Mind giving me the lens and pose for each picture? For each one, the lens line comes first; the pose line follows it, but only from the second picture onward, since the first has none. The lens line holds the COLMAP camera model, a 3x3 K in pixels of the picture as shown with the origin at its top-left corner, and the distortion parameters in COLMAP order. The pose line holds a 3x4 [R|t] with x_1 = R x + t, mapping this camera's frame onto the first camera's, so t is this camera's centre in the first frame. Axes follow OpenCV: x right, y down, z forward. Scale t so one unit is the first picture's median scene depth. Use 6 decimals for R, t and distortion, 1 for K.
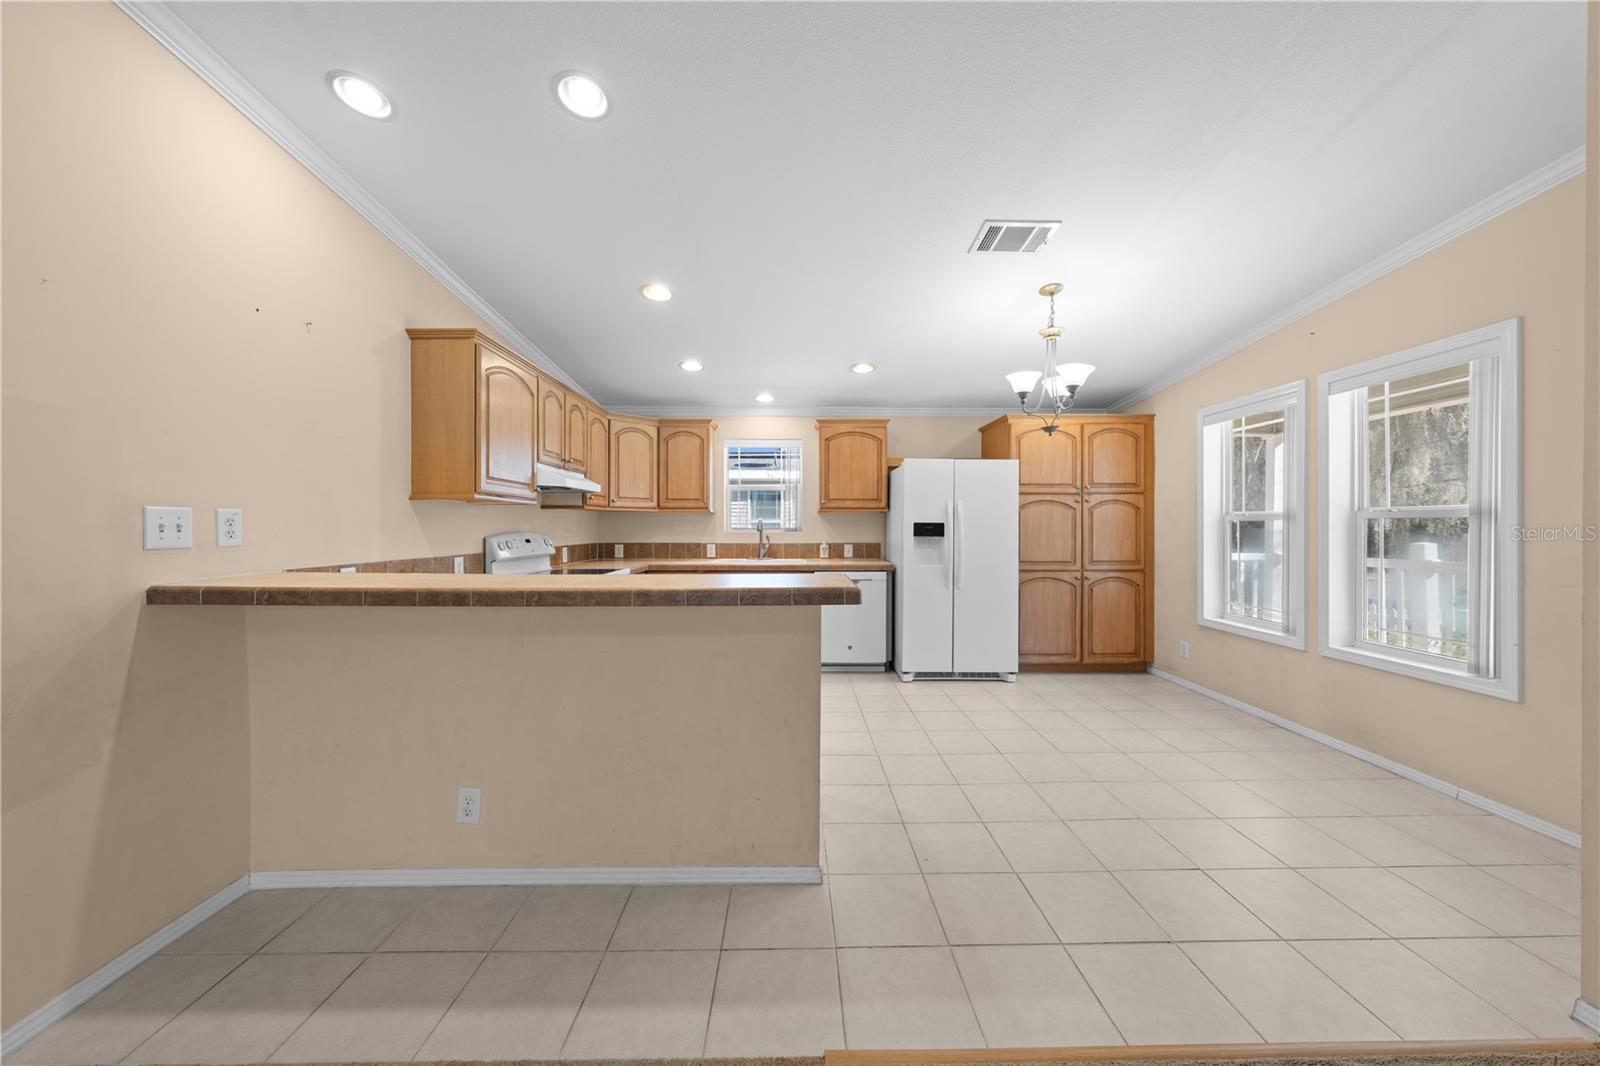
lens RADIAL K [[543.5, 0, 802.4], [0, 543.5, 528.5], [0, 0, 1]] dist [-0.003244, -0.000073]
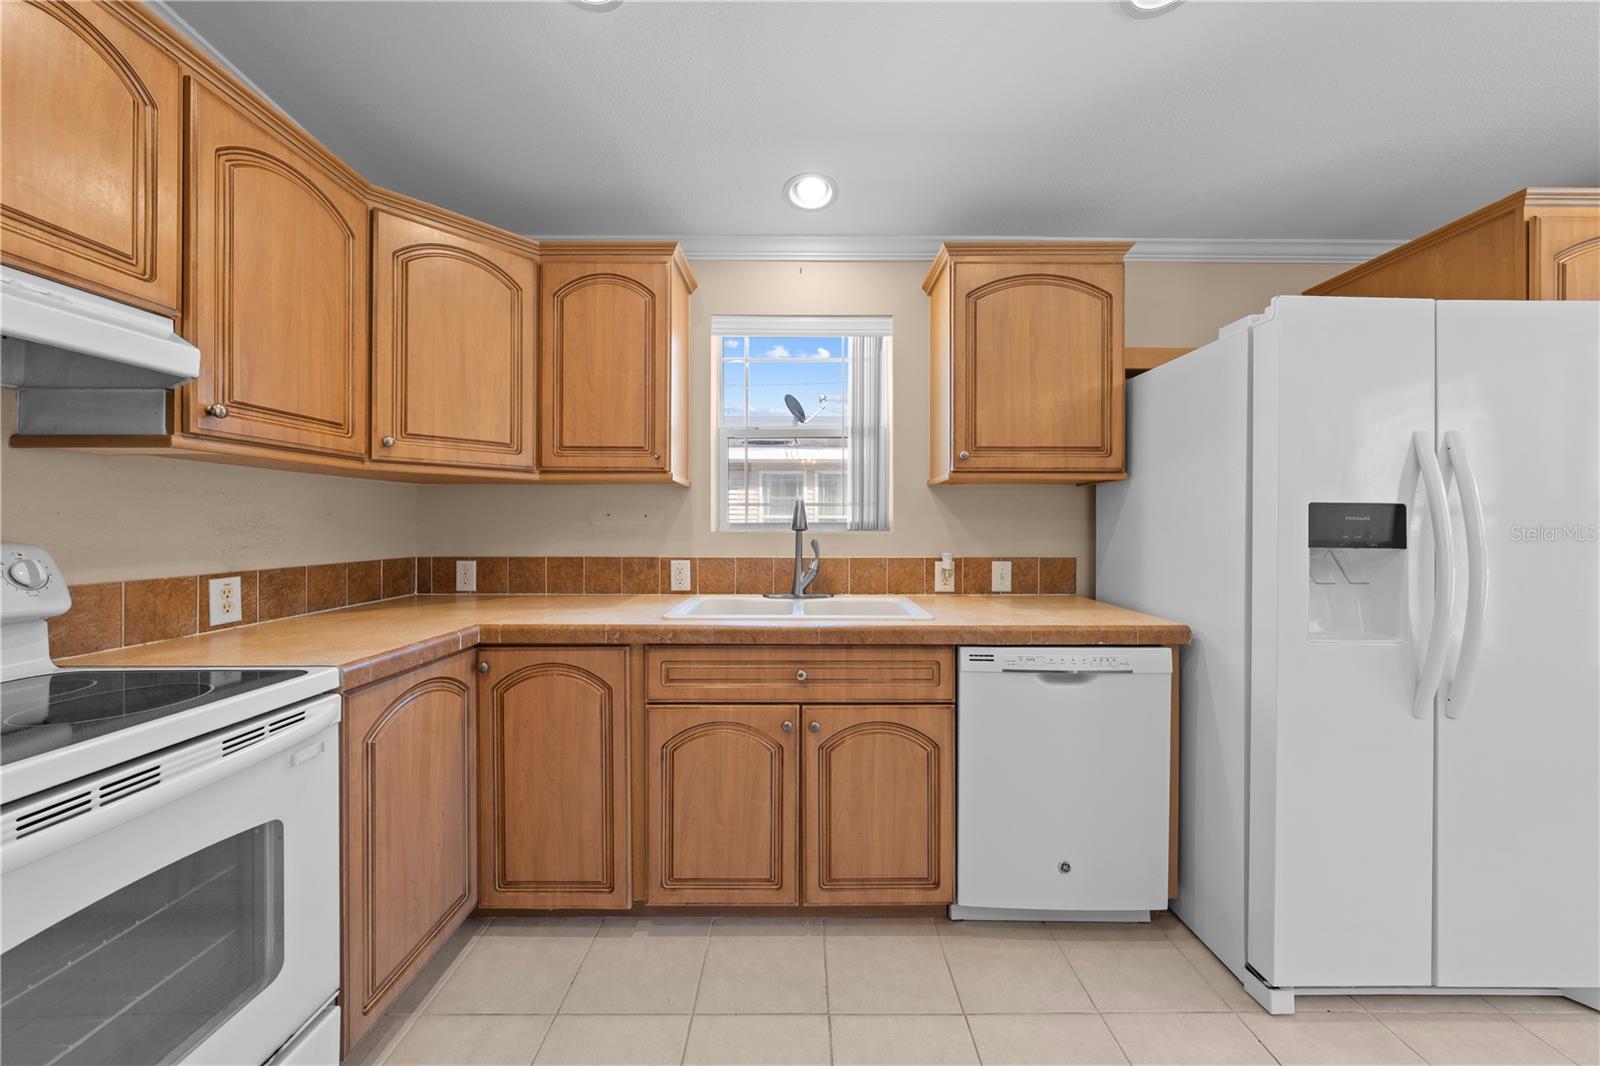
lens RADIAL K [[543.5, 0, 805.6], [0, 543.5, 523.6], [0, 0, 1]] dist [-0.003244, -0.000073]
pose [[0.999932, 0.001754, -0.011516, -0.073411], [-0.001809, 0.999987, -0.004709, 0.002259], [0.011508, 0.004730, 0.999923, 0.651010]]
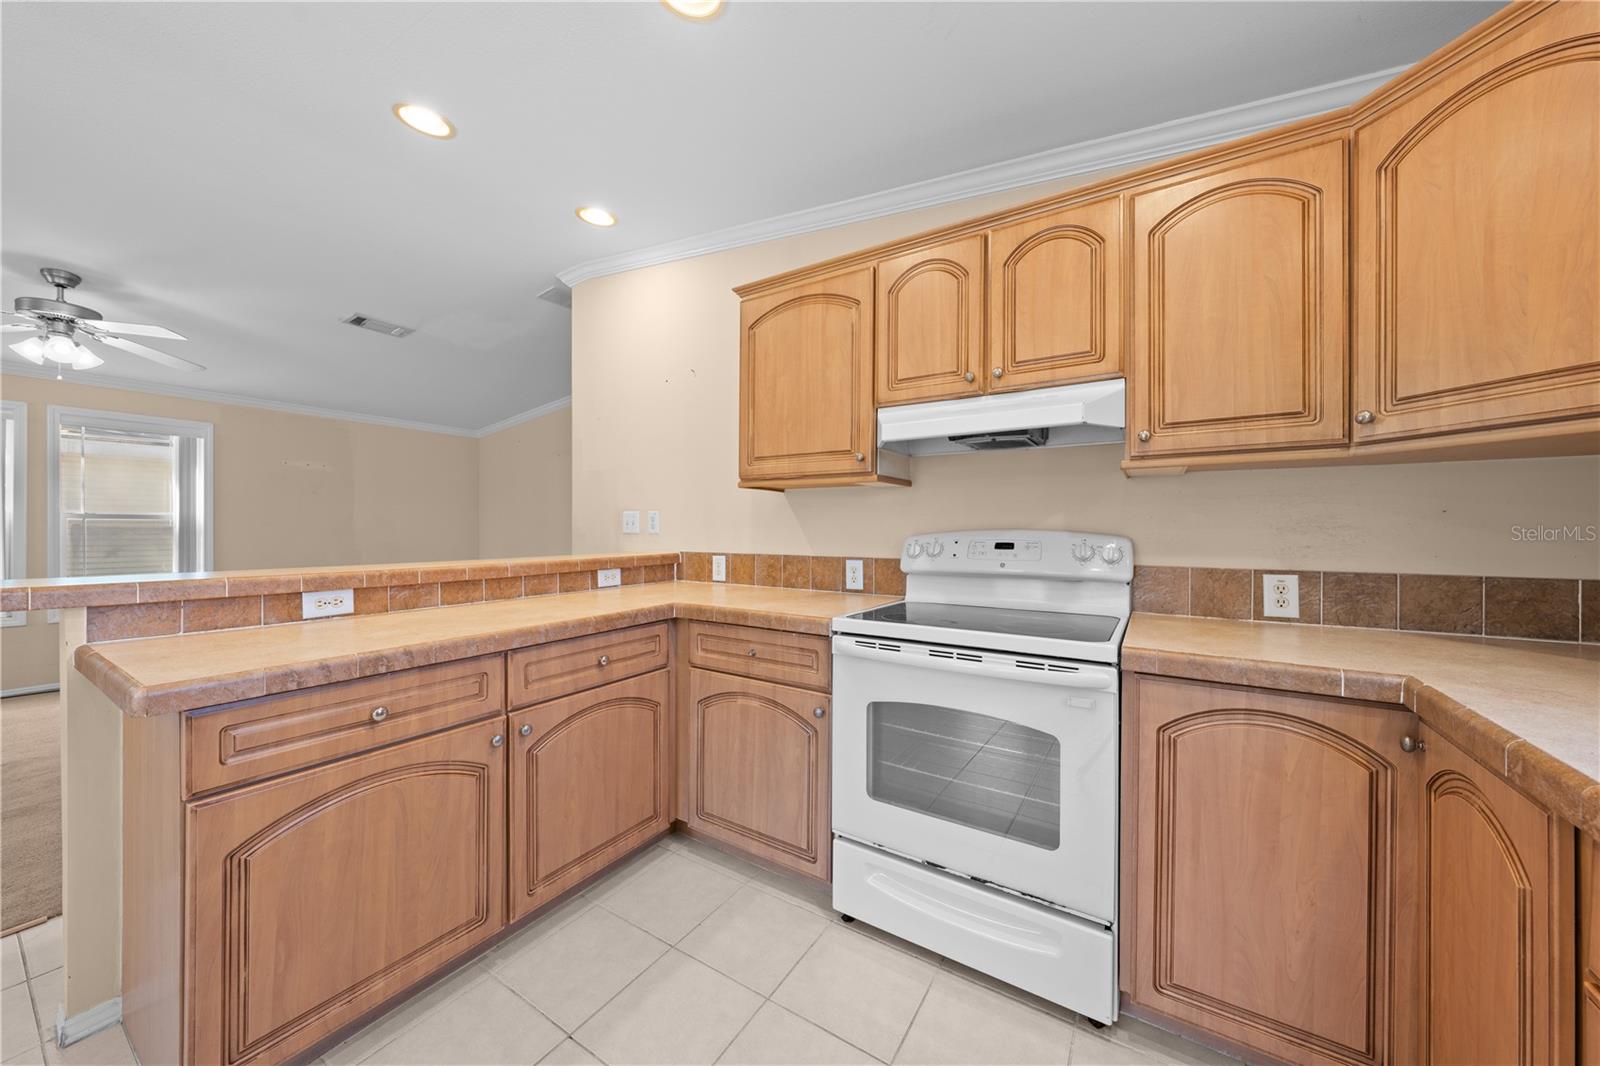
lens RADIAL K [[552.1, 0, 805.5], [0, 552.1, 532.8], [0, 0, 1]] dist [-0.001485, -0.000100]
pose [[-0.548344, 0.002313, -0.836249, 0.039001], [-0.005740, 0.999962, 0.006530, 0.006293], [0.836233, 0.008380, -0.548310, 0.909966]]
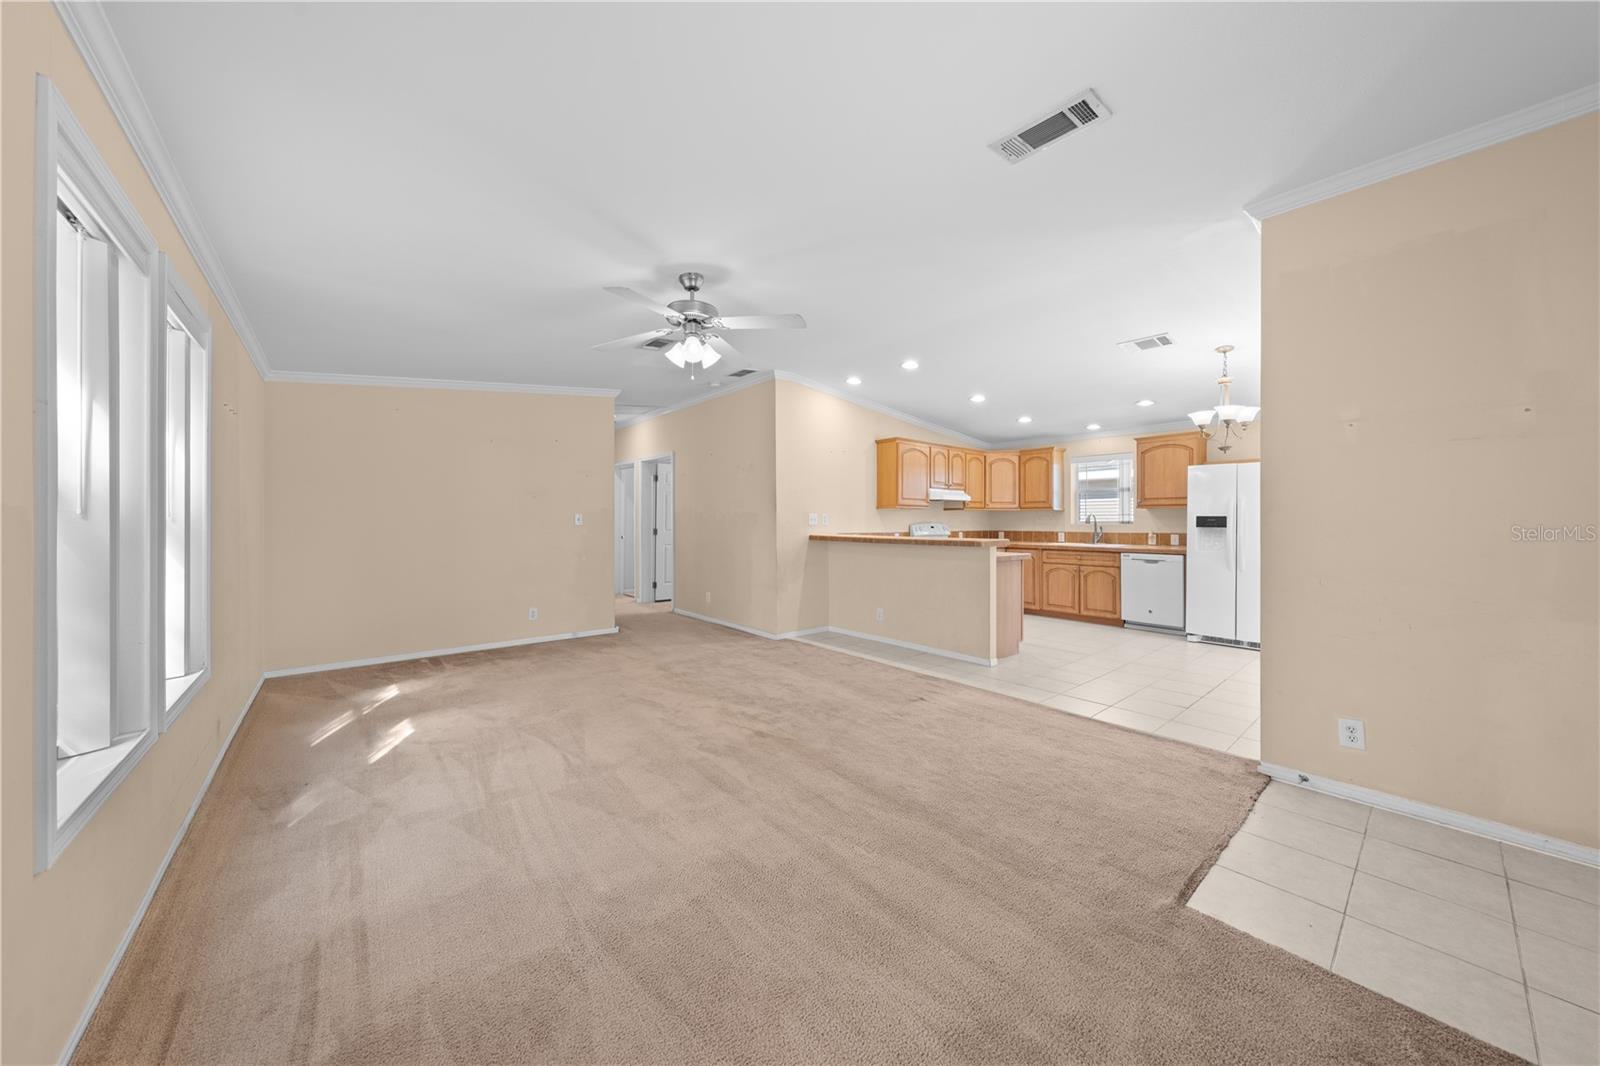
lens RADIAL K [[543.5, 0, 795.0], [0, 543.5, 519.0], [0, 0, 1]] dist [-0.003244, -0.000073]
pose [[0.626232, -0.003485, -0.779629, 0.572354], [-0.004853, 0.999953, -0.008369, 0.010149], [0.779622, 0.009024, 0.626186, -0.493801]]
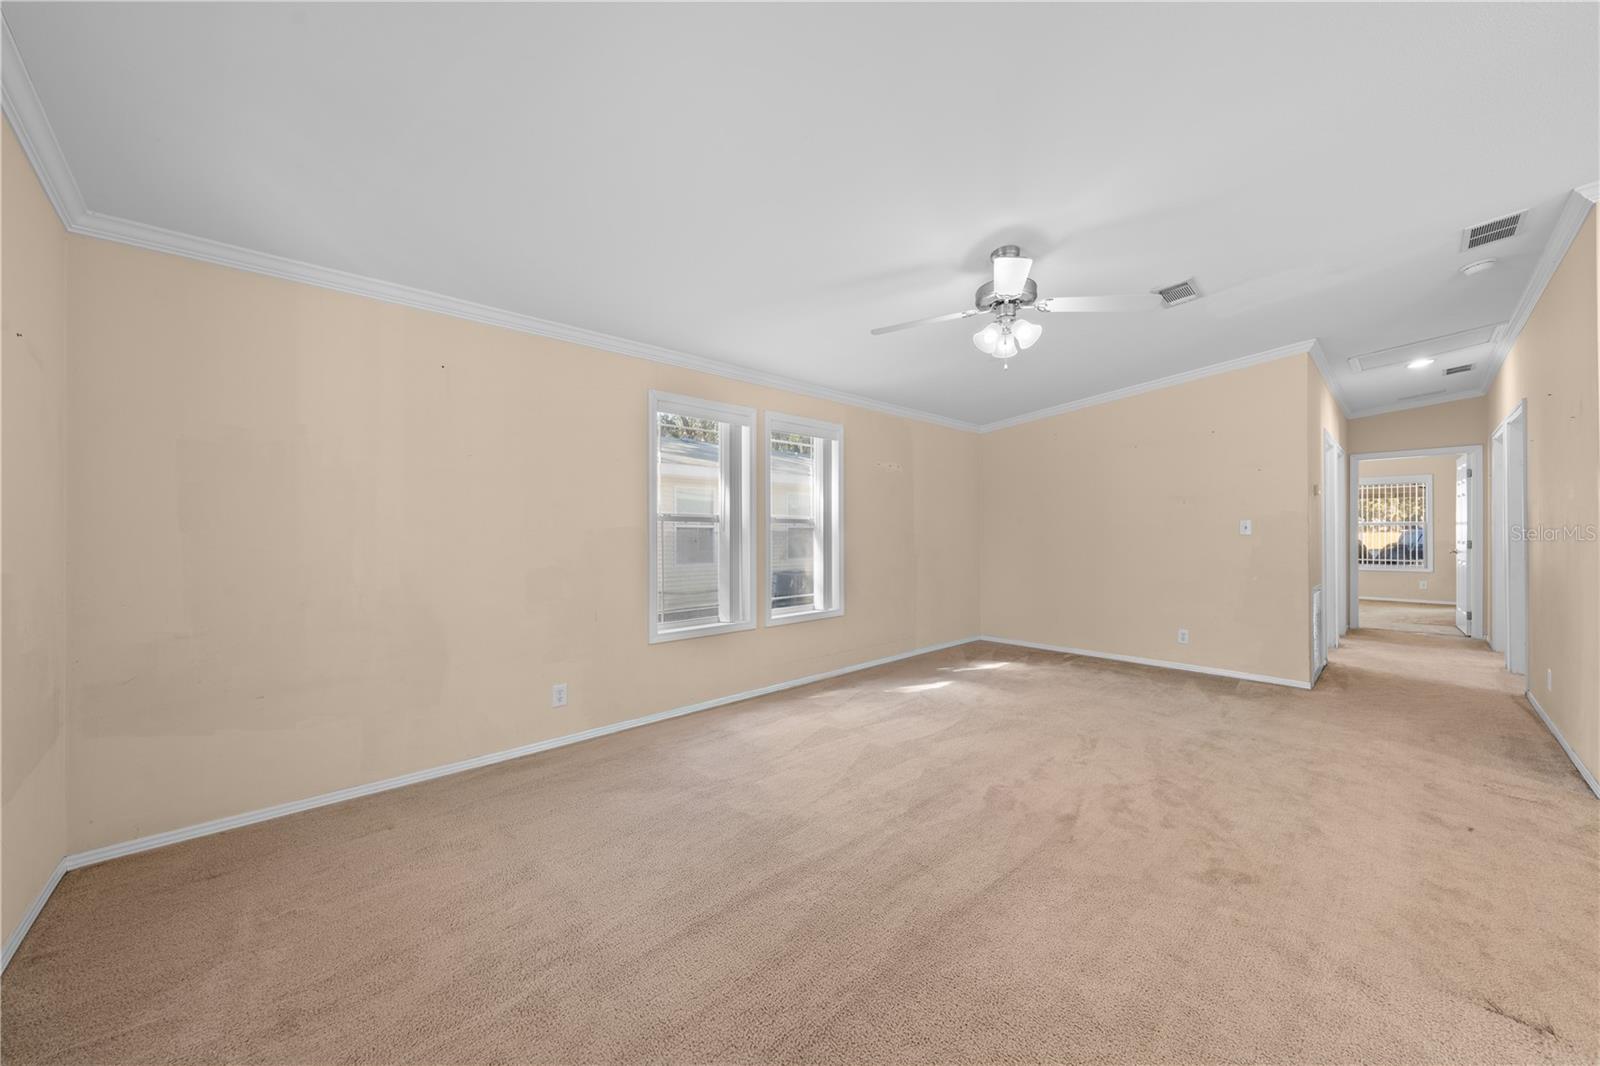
lens RADIAL K [[564.4, 0, 805.8], [0, 564.4, 527.4], [0, 0, 1]] dist [0.000755, 0.000014]
pose [[-0.733928, -0.004019, -0.679216, 0.546417], [-0.003064, 0.999992, -0.002606, 0.007946], [0.679221, 0.000169, -0.733934, 0.120491]]
